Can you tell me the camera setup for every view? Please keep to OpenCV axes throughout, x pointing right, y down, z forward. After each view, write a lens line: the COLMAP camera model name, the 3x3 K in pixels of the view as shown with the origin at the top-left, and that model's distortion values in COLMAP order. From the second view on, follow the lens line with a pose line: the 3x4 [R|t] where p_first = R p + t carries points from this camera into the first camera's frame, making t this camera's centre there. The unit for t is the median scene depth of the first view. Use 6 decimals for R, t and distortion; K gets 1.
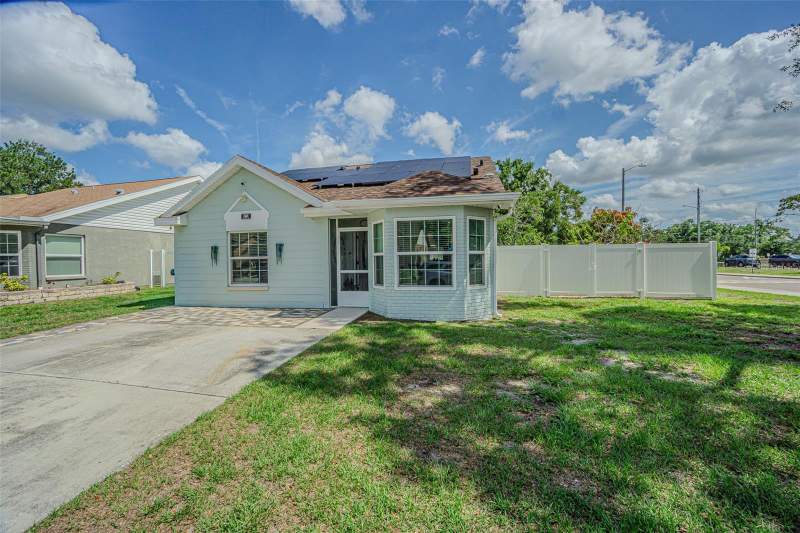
lens RADIAL K [[341.6, 0, 377.8], [0, 341.6, 264.6], [0, 0, 1]] dist [-0.068429, 0.025179]
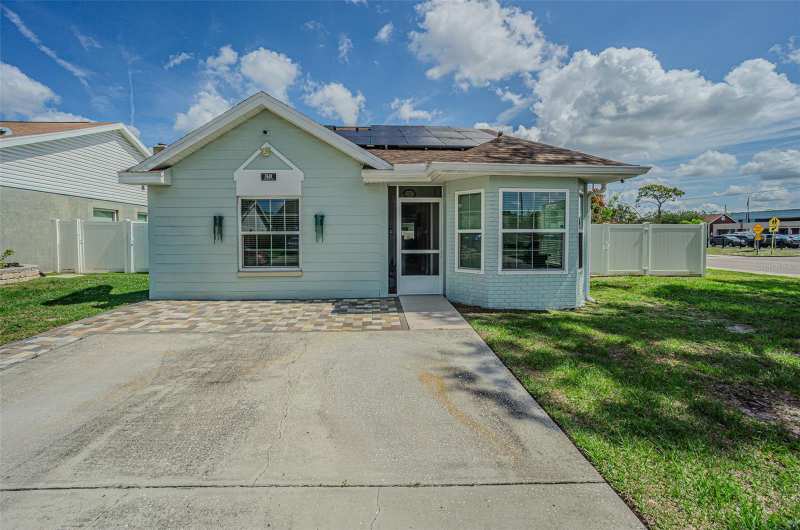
lens RADIAL K [[351.3, 0, 369.5], [0, 351.3, 243.6], [0, 0, 1]] dist [-0.022369, 0.000065]
pose [[0.969092, 0.005785, 0.246633, -0.370617], [-0.008021, 0.999935, 0.008064, -0.004370], [-0.246570, -0.009793, 0.969076, 0.201351]]
